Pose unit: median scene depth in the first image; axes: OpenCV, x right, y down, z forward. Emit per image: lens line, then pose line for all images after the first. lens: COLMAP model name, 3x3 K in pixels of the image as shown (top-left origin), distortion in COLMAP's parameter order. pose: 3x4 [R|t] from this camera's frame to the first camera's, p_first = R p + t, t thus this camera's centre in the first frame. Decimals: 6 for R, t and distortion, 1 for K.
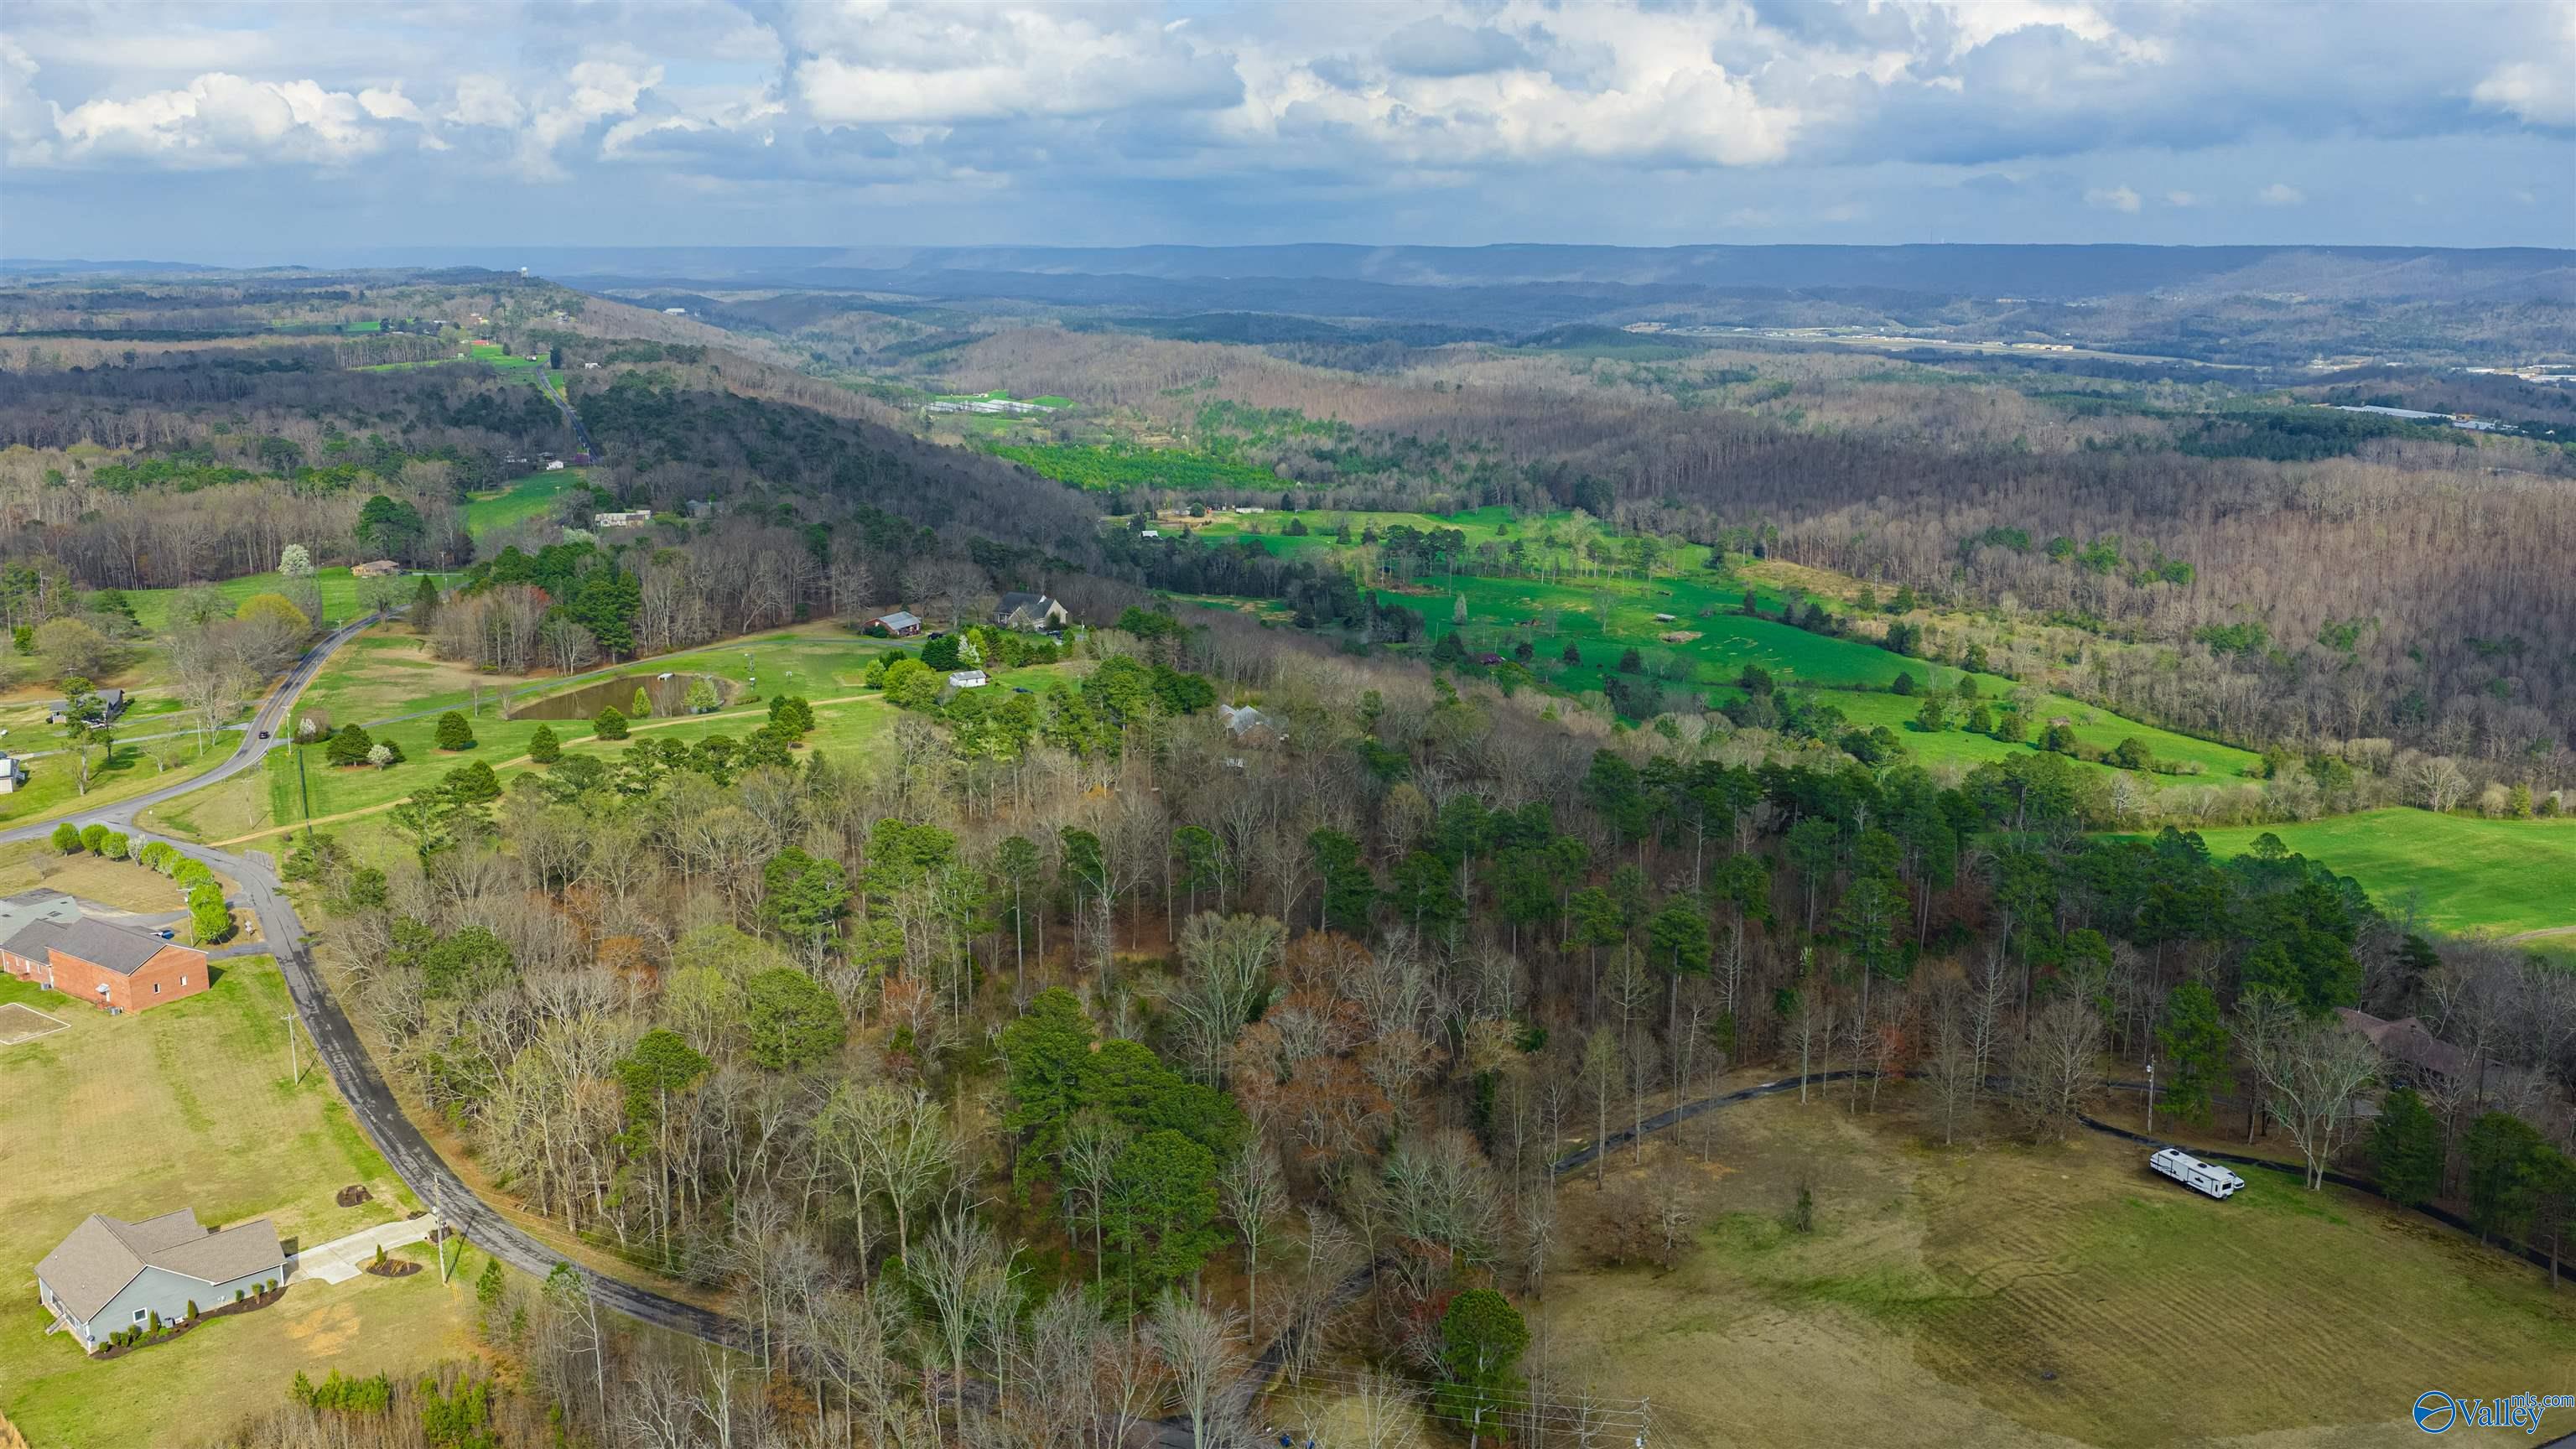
lens RADIAL K [[2166.5, 0, 1288.0], [0, 2166.5, 724.5], [0, 0, 1]] dist [0.032704, -0.078558]
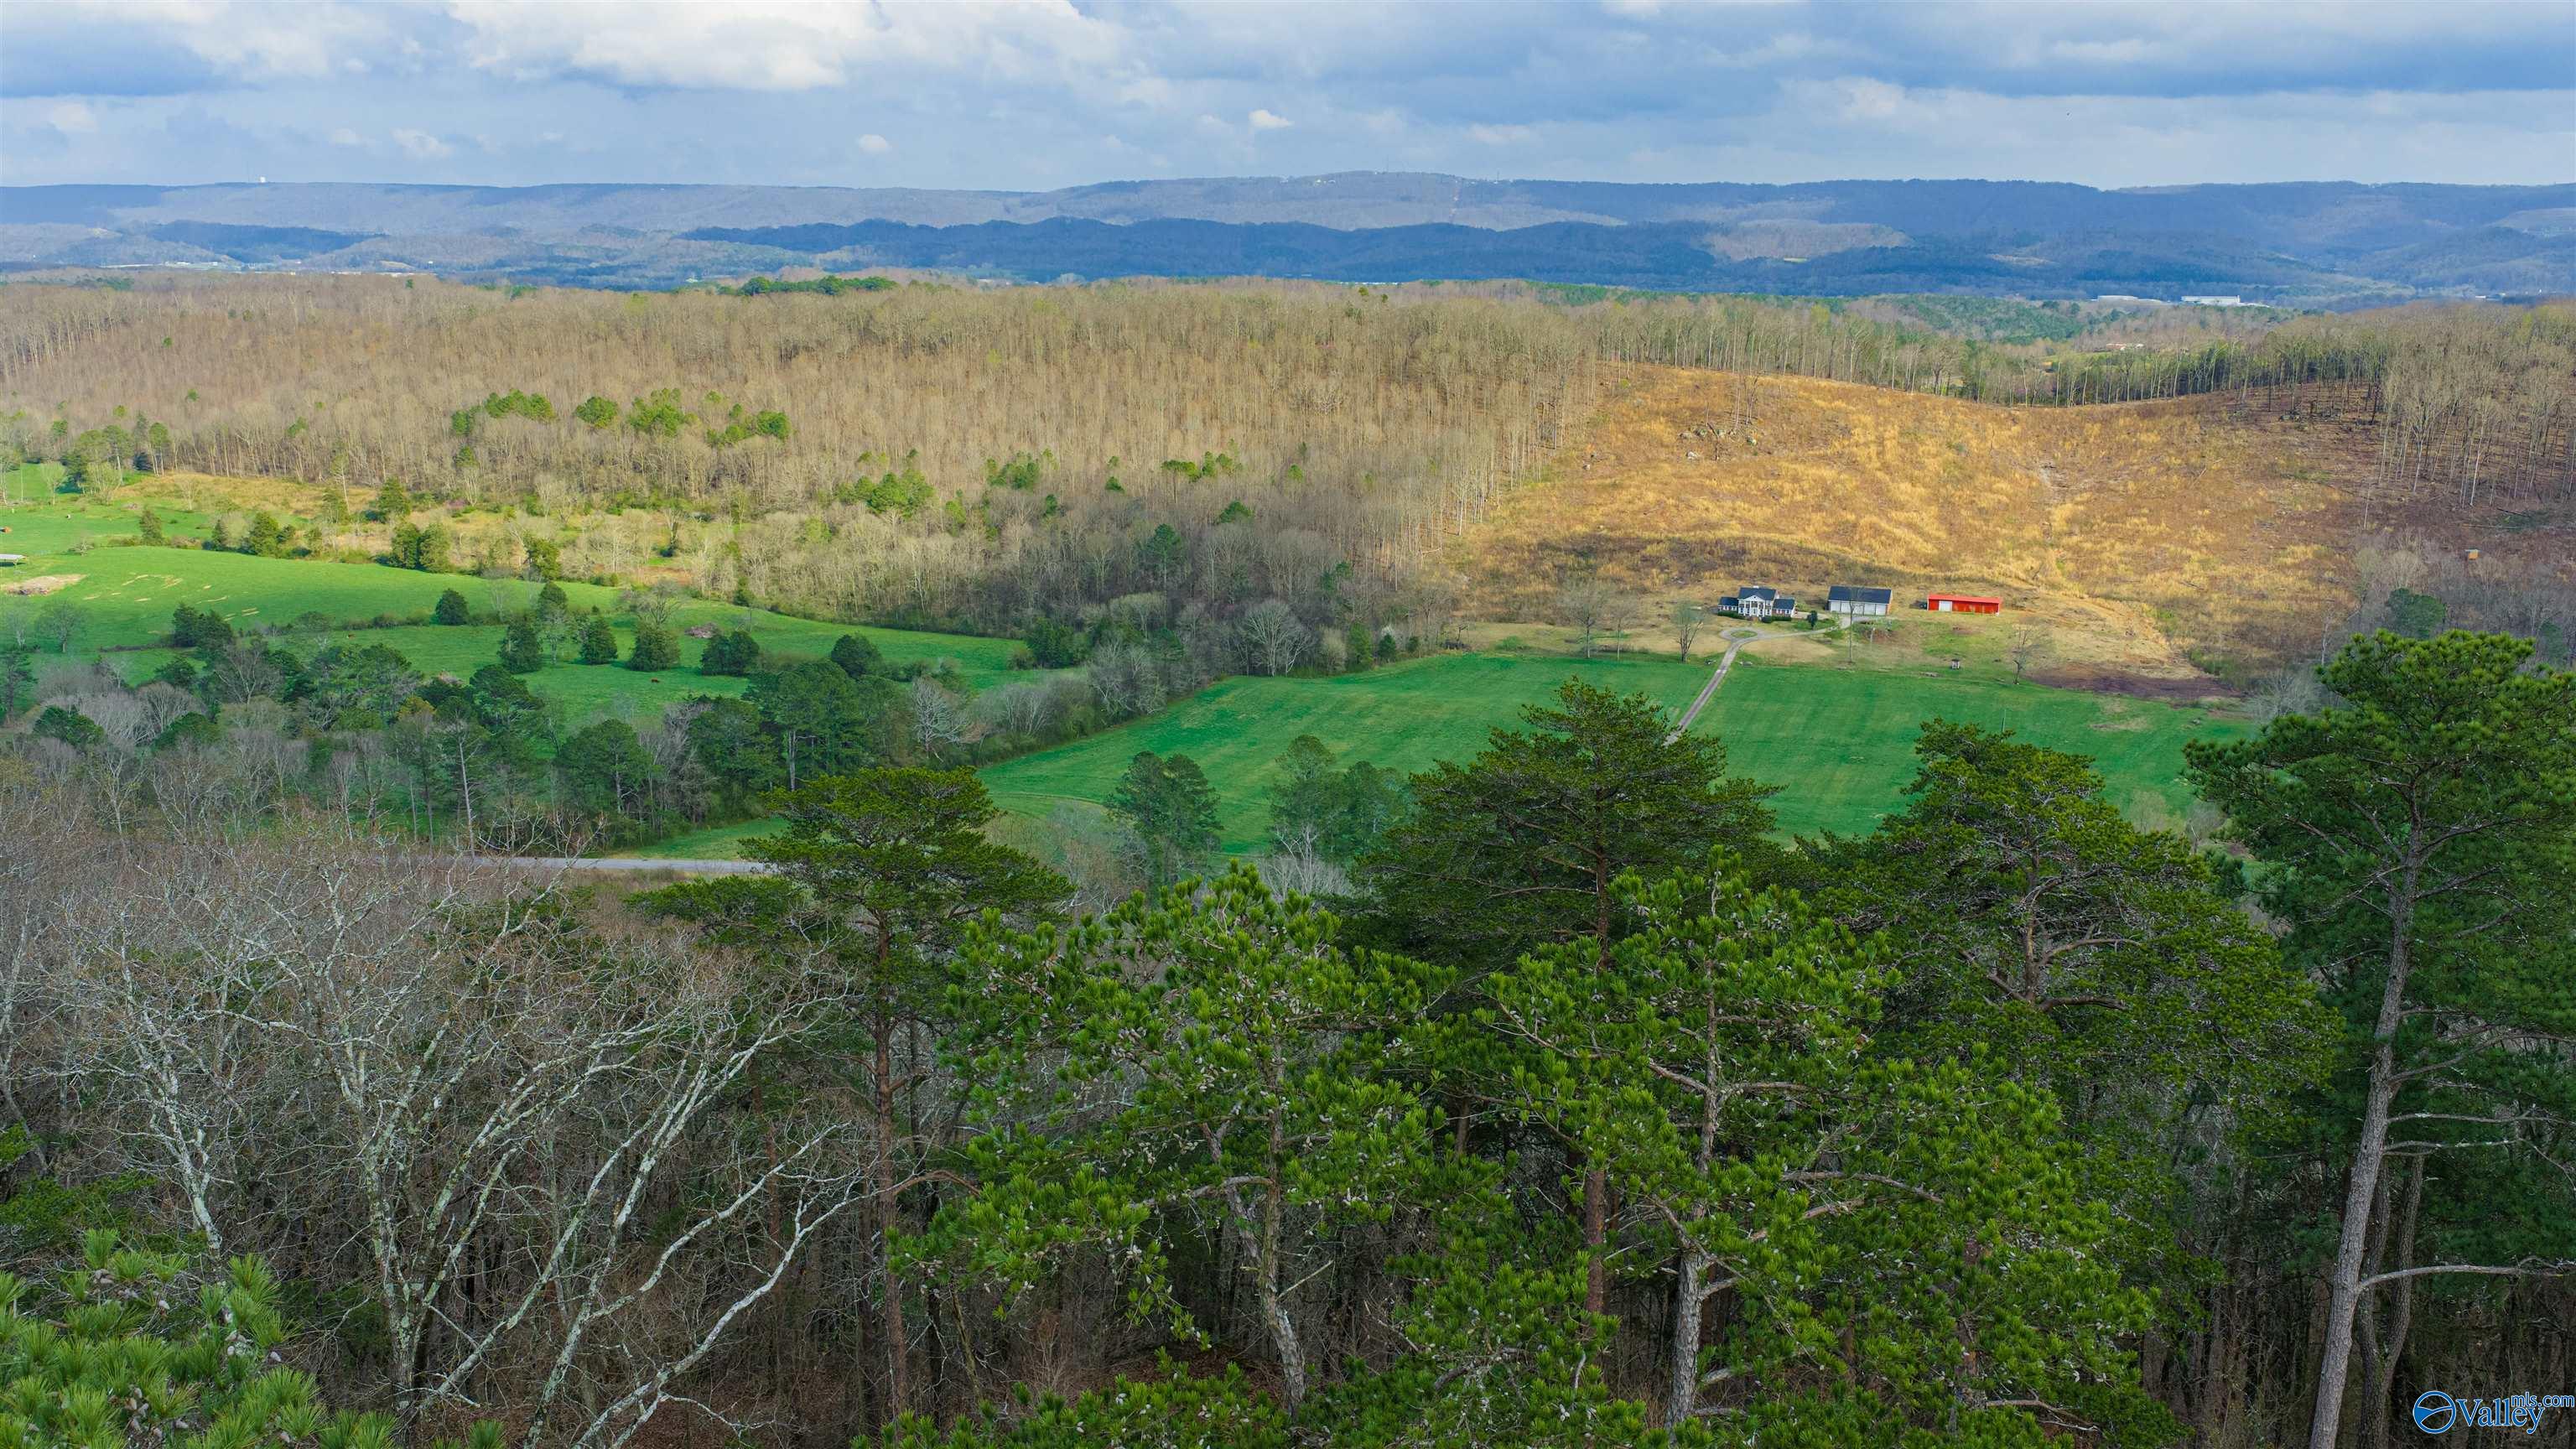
lens RADIAL K [[2127.6, 0, 1288.0], [0, 2127.6, 724.5], [0, 0, 1]] dist [0.029057, -0.067028]
pose [[0.747613, -0.155132, 0.645762, 0.042853], [0.141134, 0.987238, 0.073772, 0.002685], [-0.648965, 0.035986, 0.759966, 0.273018]]
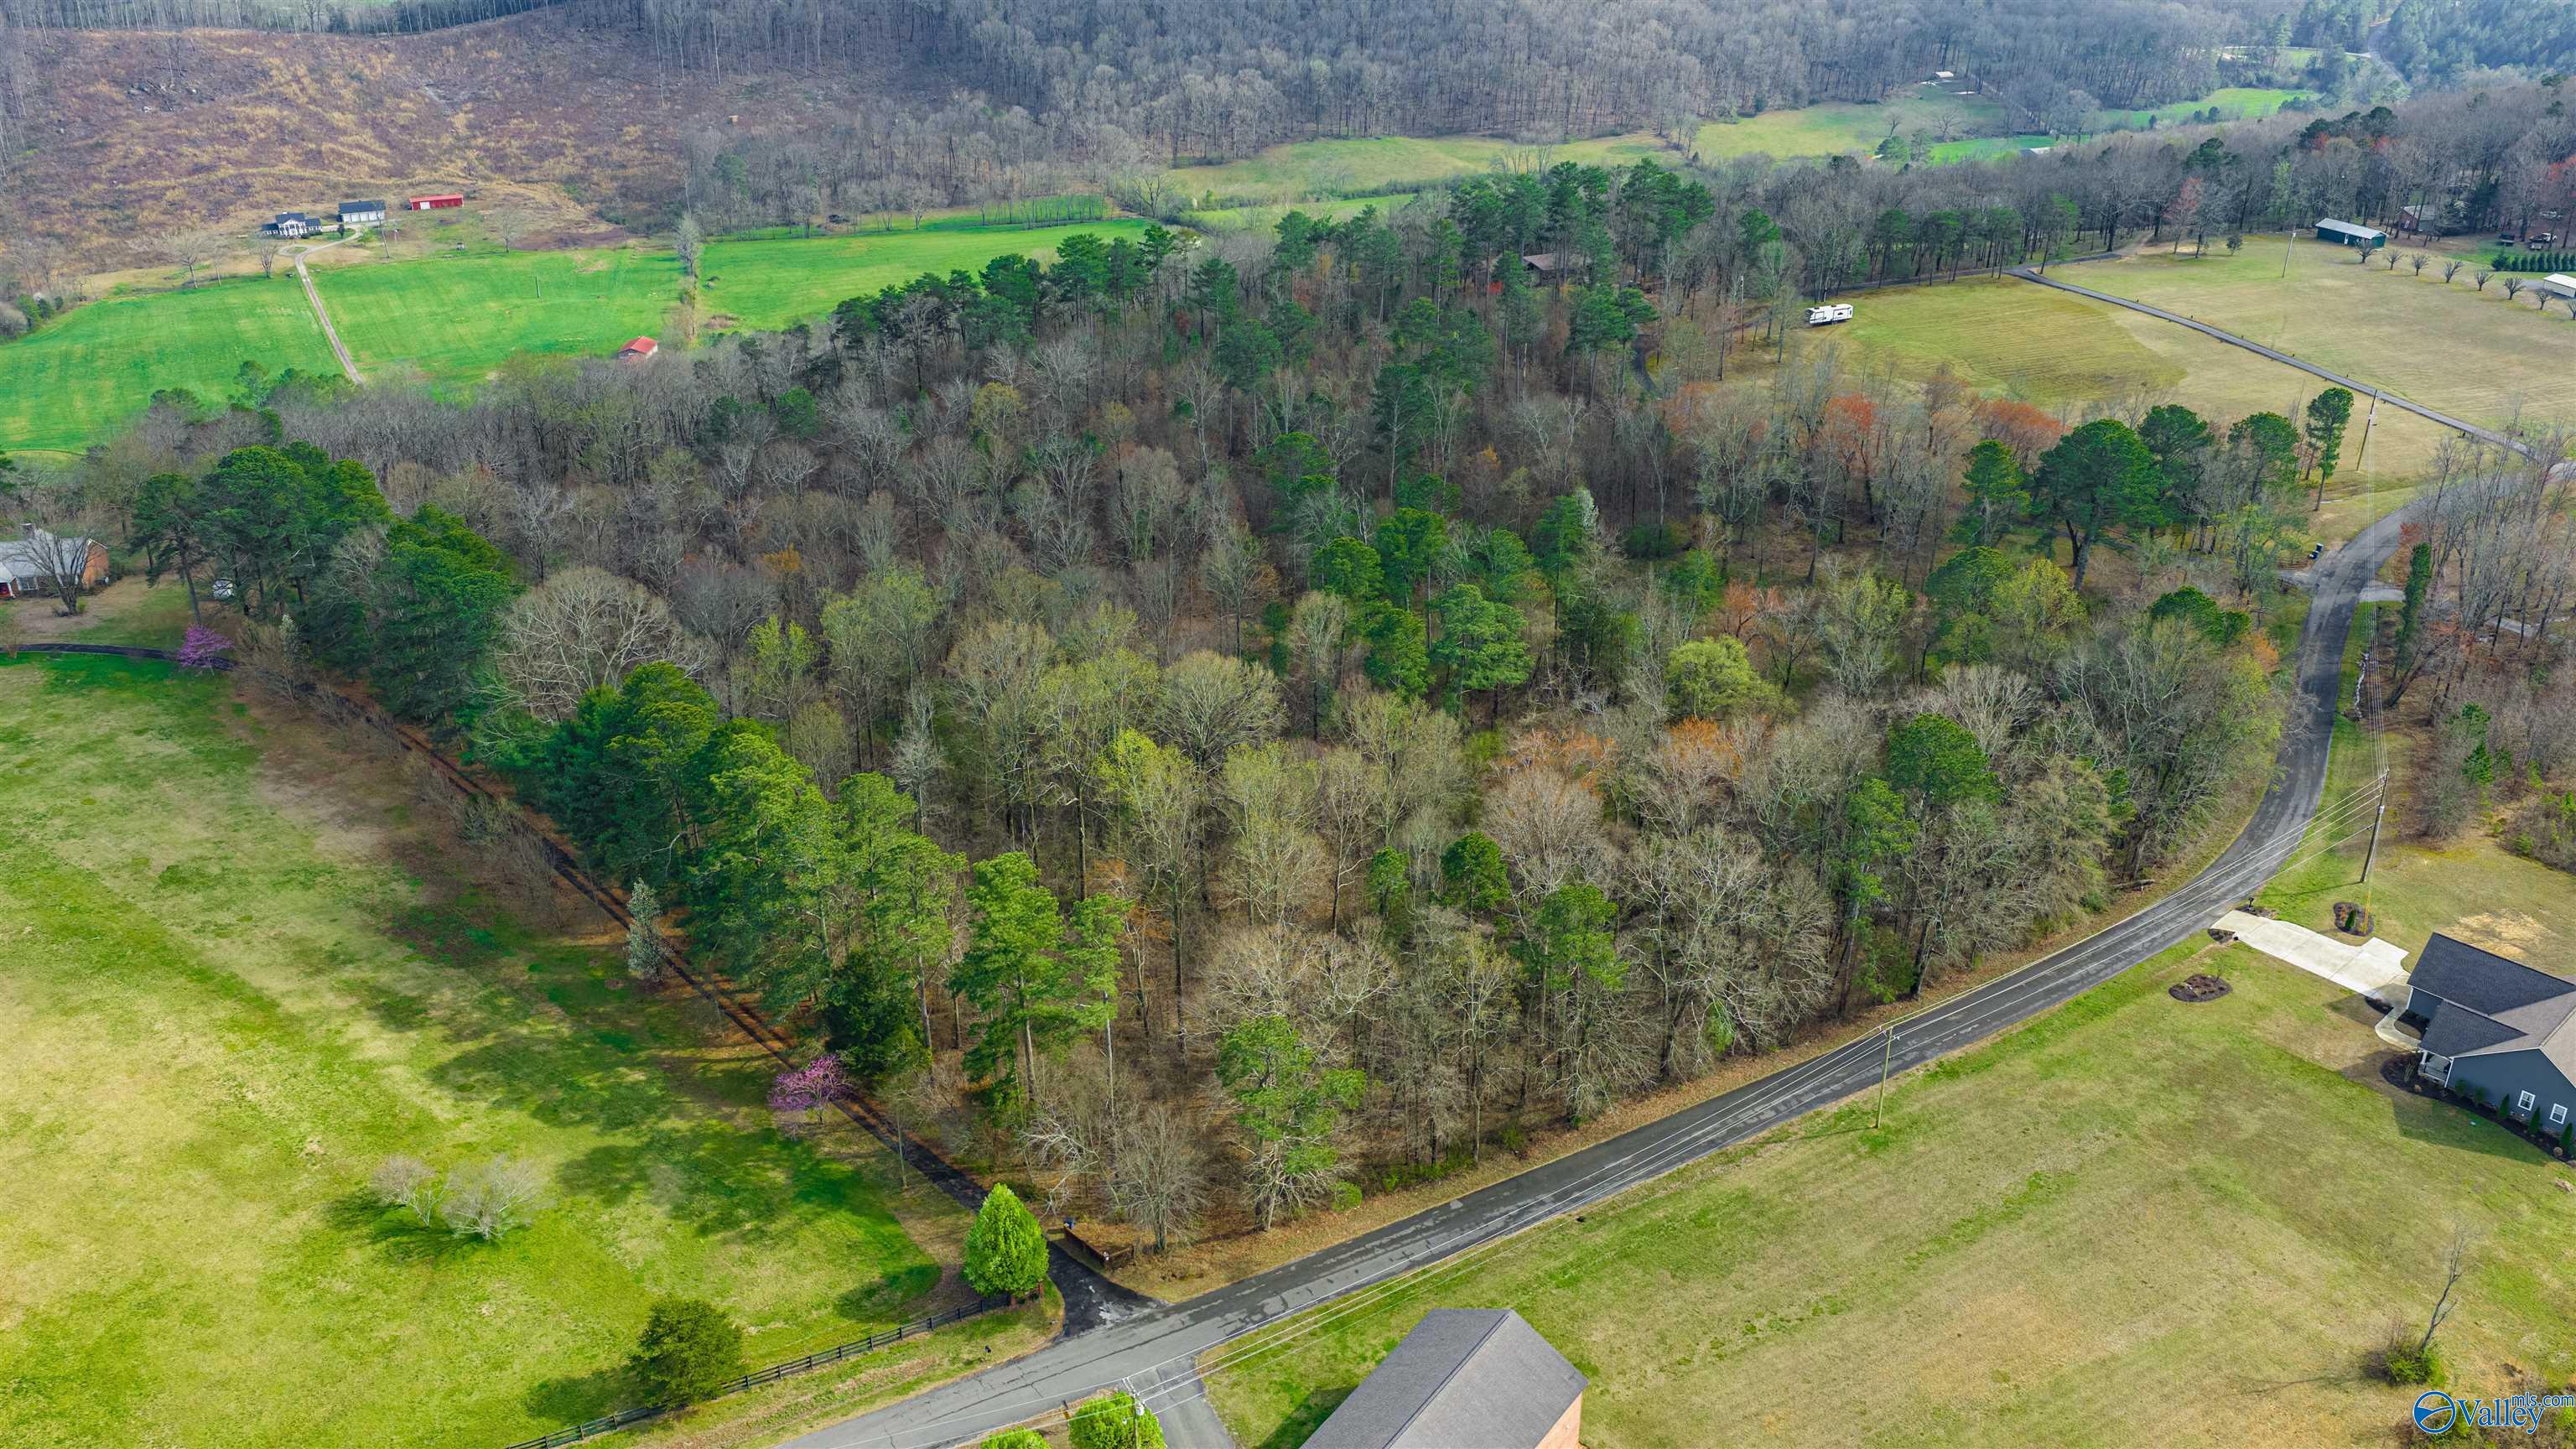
lens RADIAL K [[2127.6, 0, 1288.0], [0, 2127.6, 724.5], [0, 0, 1]] dist [0.029057, -0.067028]
pose [[0.022484, -0.434557, 0.900364, -0.203385], [0.211401, 0.882294, 0.420556, -0.048142], [-0.977141, 0.180882, 0.111704, 0.228445]]
